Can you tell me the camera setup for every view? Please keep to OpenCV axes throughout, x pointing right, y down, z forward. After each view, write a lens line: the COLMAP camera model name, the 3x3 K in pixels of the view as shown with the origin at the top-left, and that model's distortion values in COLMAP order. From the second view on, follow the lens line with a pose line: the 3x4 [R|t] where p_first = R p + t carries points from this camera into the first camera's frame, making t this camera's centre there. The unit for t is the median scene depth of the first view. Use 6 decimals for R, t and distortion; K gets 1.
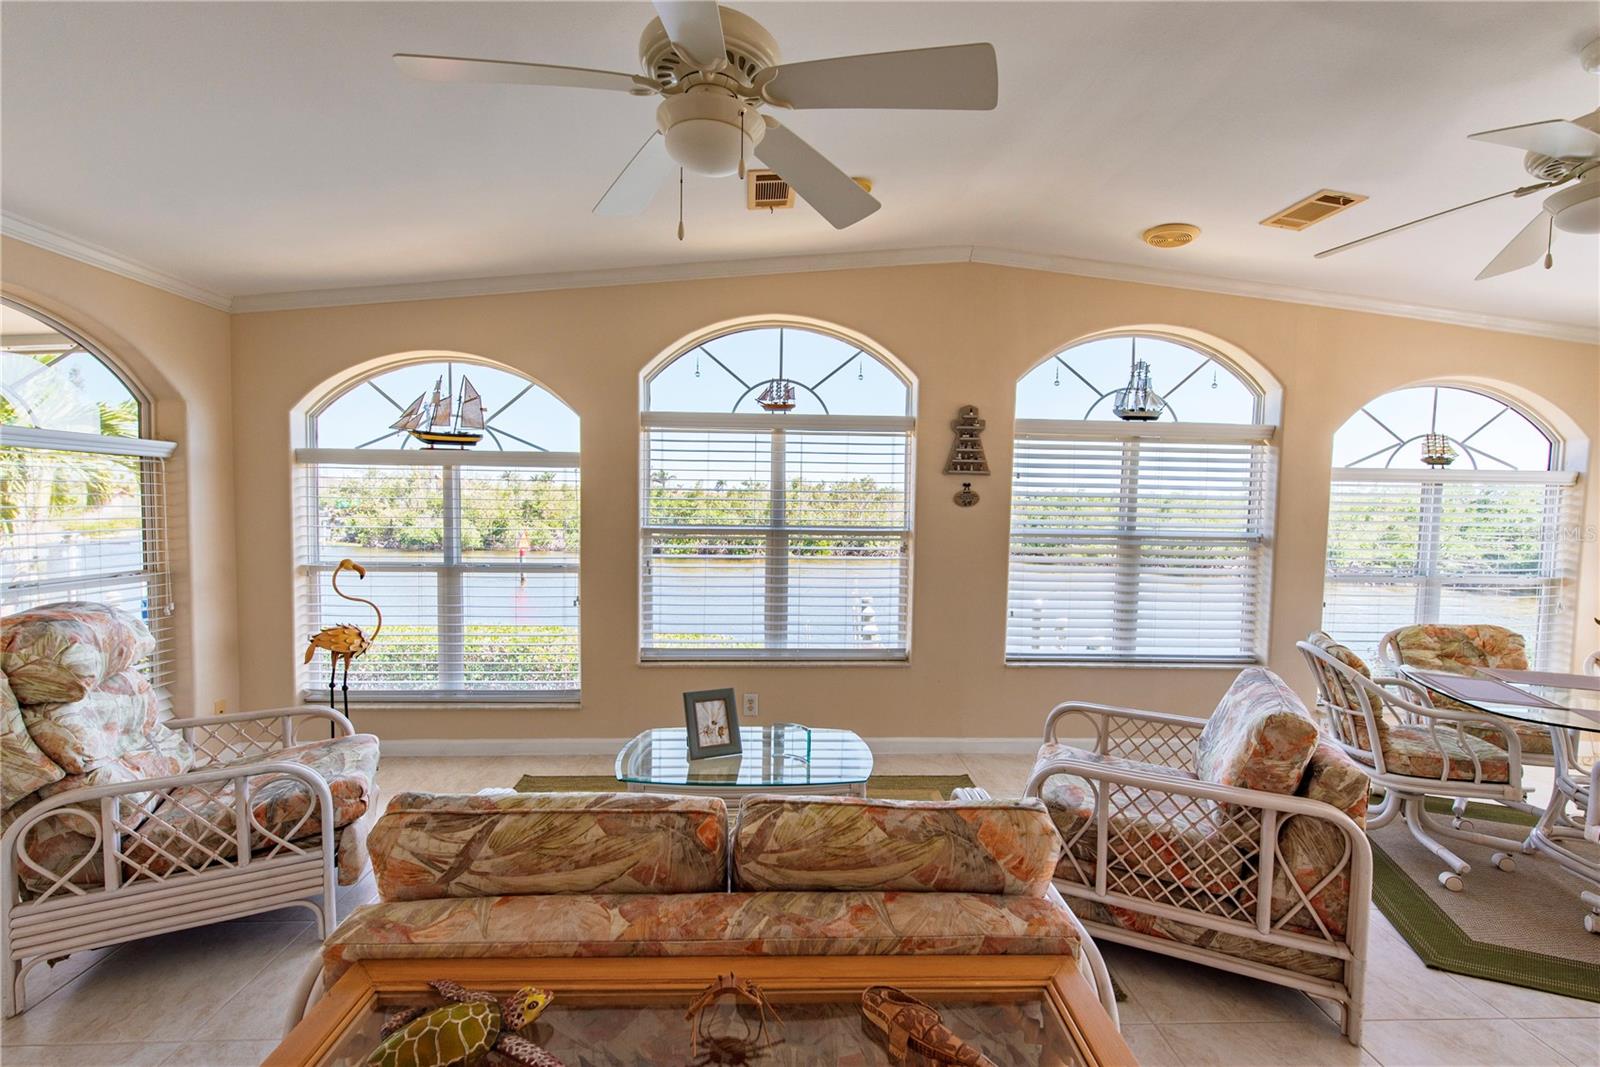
lens RADIAL K [[686.5, 0, 803.2], [0, 686.5, 534.0], [0, 0, 1]] dist [-0.000438, 0.000575]
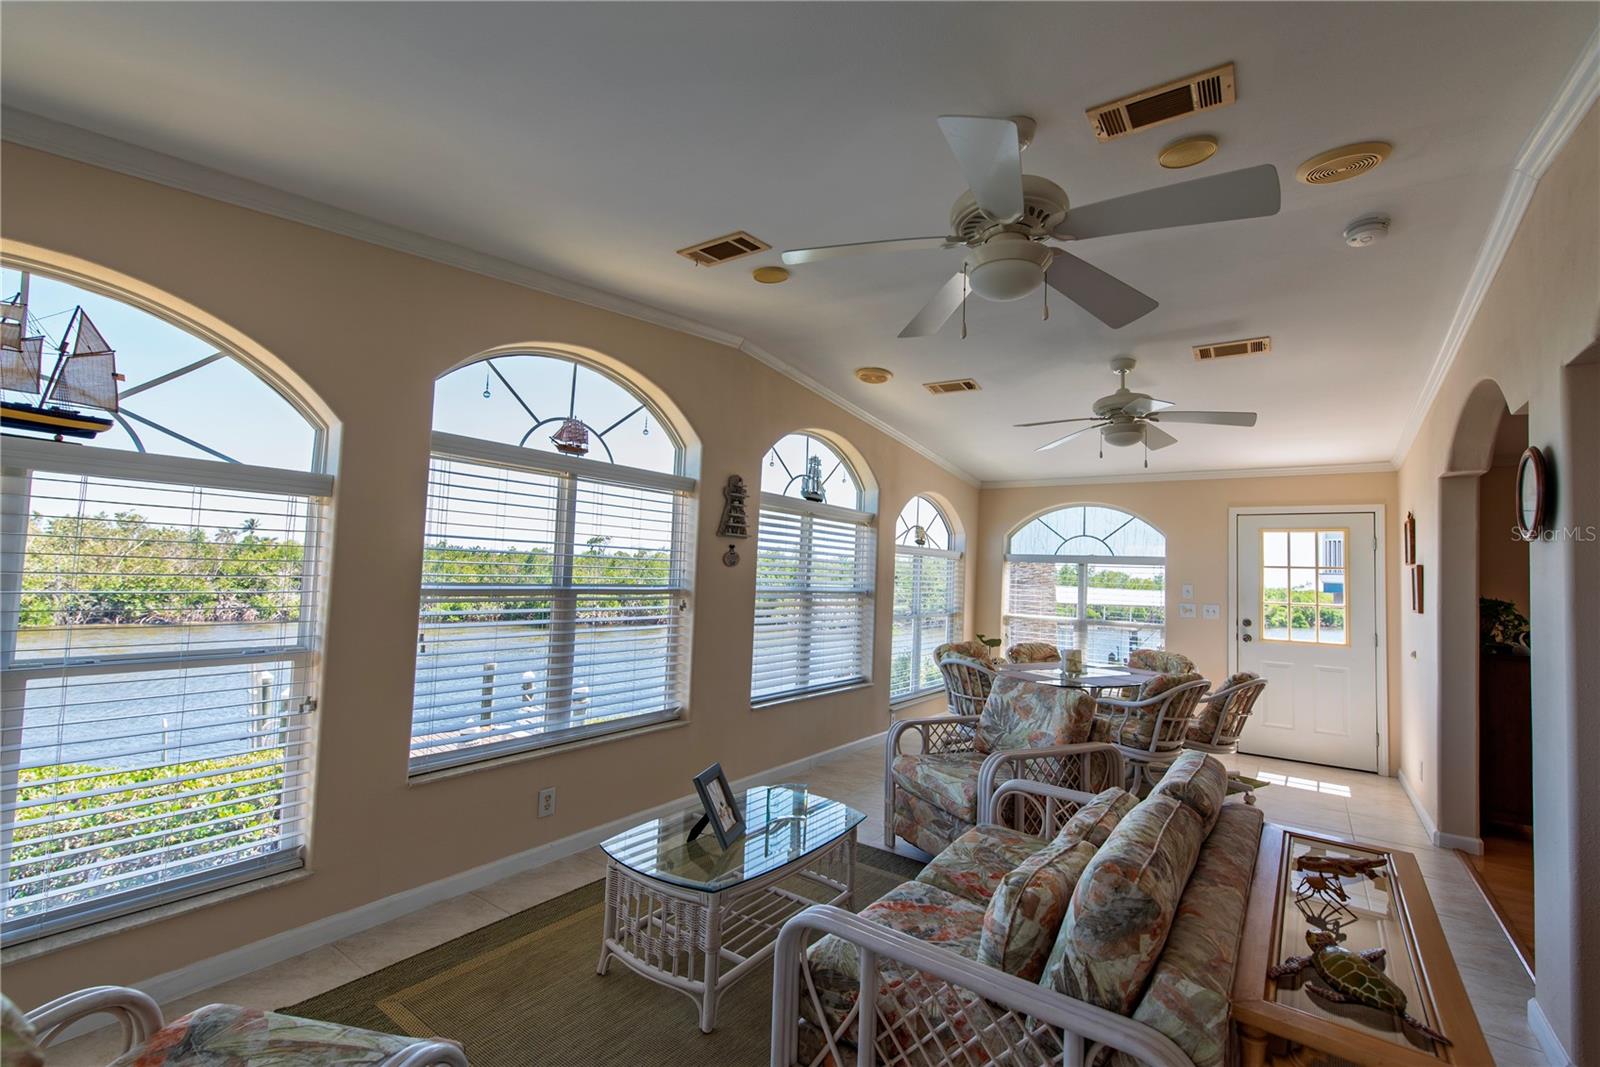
lens RADIAL K [[686.5, 0, 805.0], [0, 686.5, 533.5], [0, 0, 1]] dist [-0.000438, 0.000575]
pose [[0.618985, 0.053963, 0.783546, -0.535318], [0.007351, 0.997195, -0.074484, -0.009288], [-0.785368, 0.051864, 0.616853, 0.225091]]
